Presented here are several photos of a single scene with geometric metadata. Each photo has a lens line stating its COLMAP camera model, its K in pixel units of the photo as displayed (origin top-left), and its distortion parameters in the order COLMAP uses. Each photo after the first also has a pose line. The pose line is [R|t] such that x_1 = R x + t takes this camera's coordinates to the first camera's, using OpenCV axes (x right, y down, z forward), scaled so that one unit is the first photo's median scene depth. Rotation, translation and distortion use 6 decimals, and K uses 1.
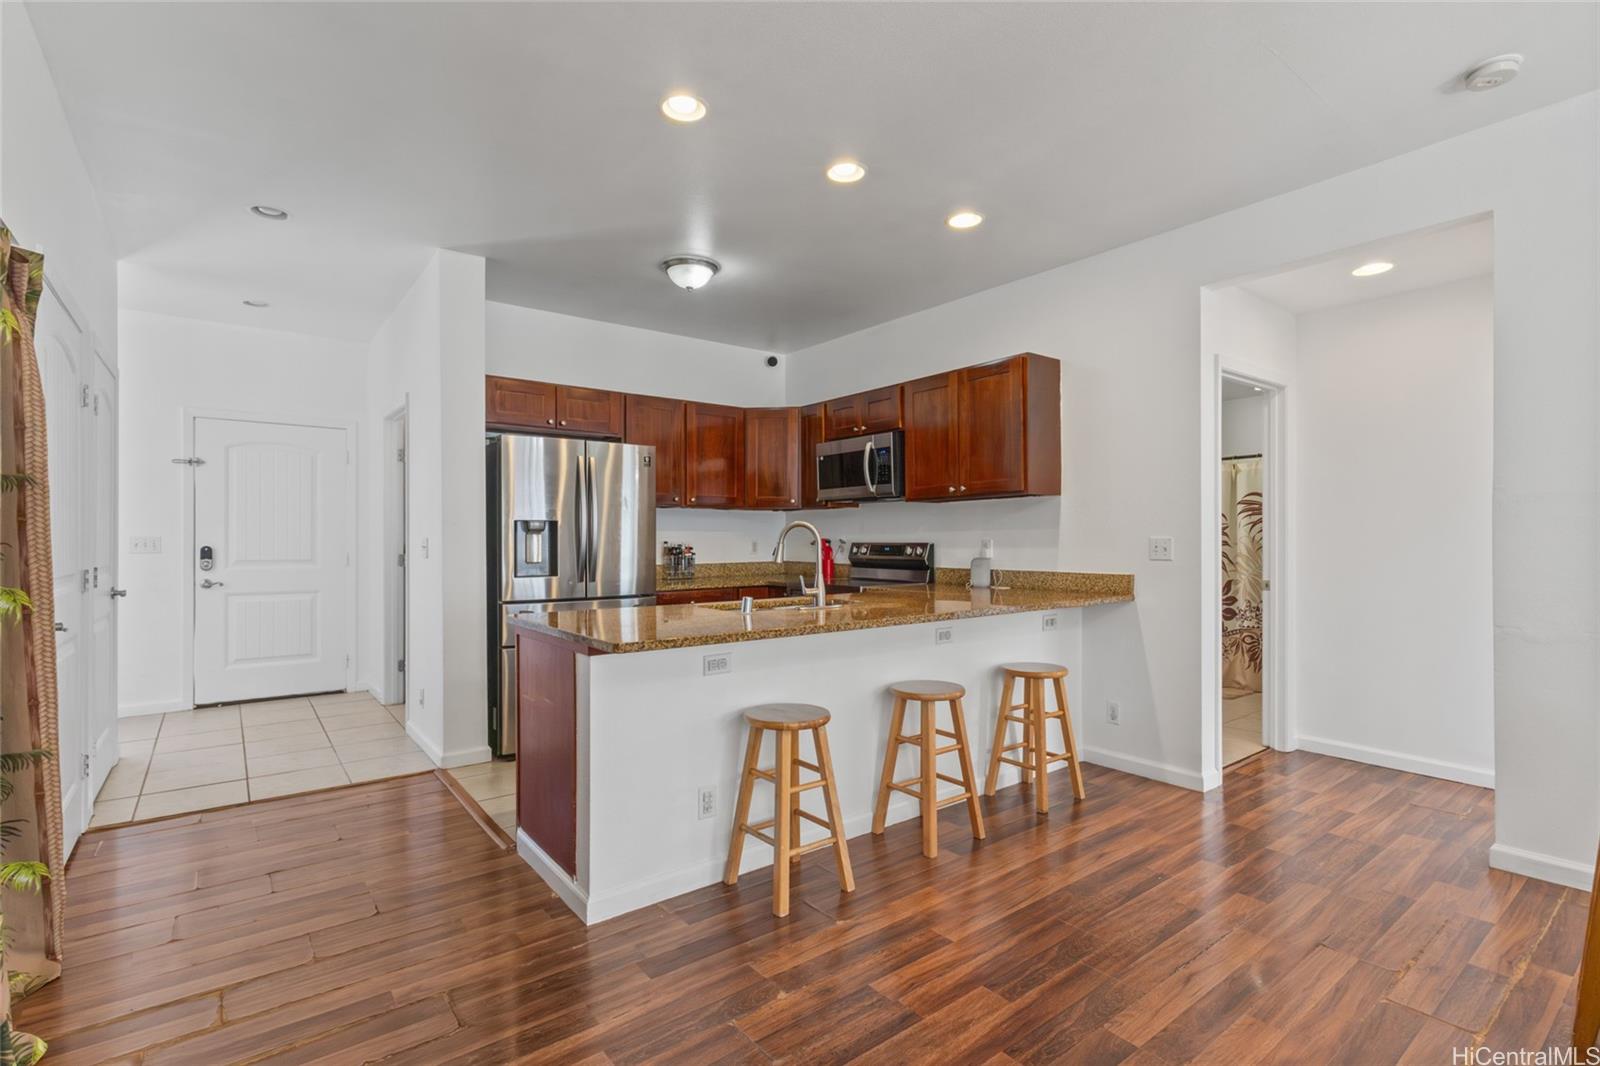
lens RADIAL K [[758.1, 0, 798.2], [0, 758.1, 536.2], [0, 0, 1]] dist [-0.015311, -0.001355]
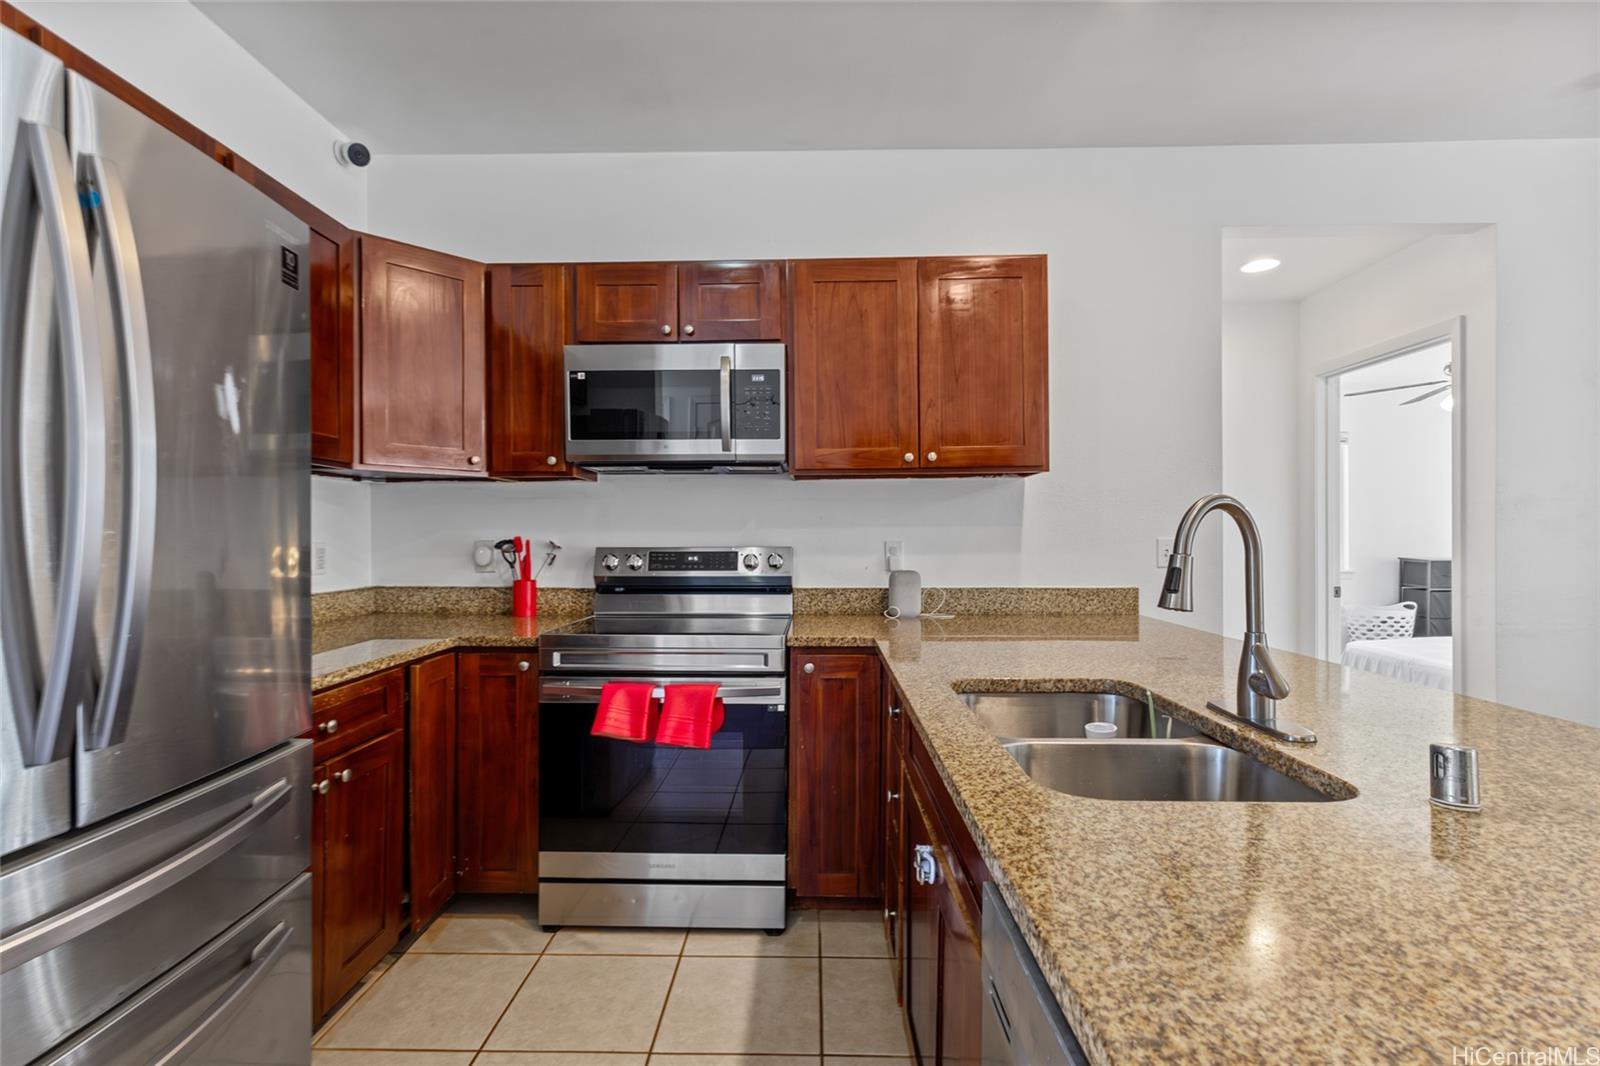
lens RADIAL K [[758.1, 0, 792.1], [0, 758.1, 530.9], [0, 0, 1]] dist [-0.015311, -0.001355]
pose [[0.625309, -0.003396, 0.780370, -0.307332], [-0.002008, 0.999980, 0.005961, -0.007742], [-0.780375, -0.005295, 0.625290, 0.692083]]
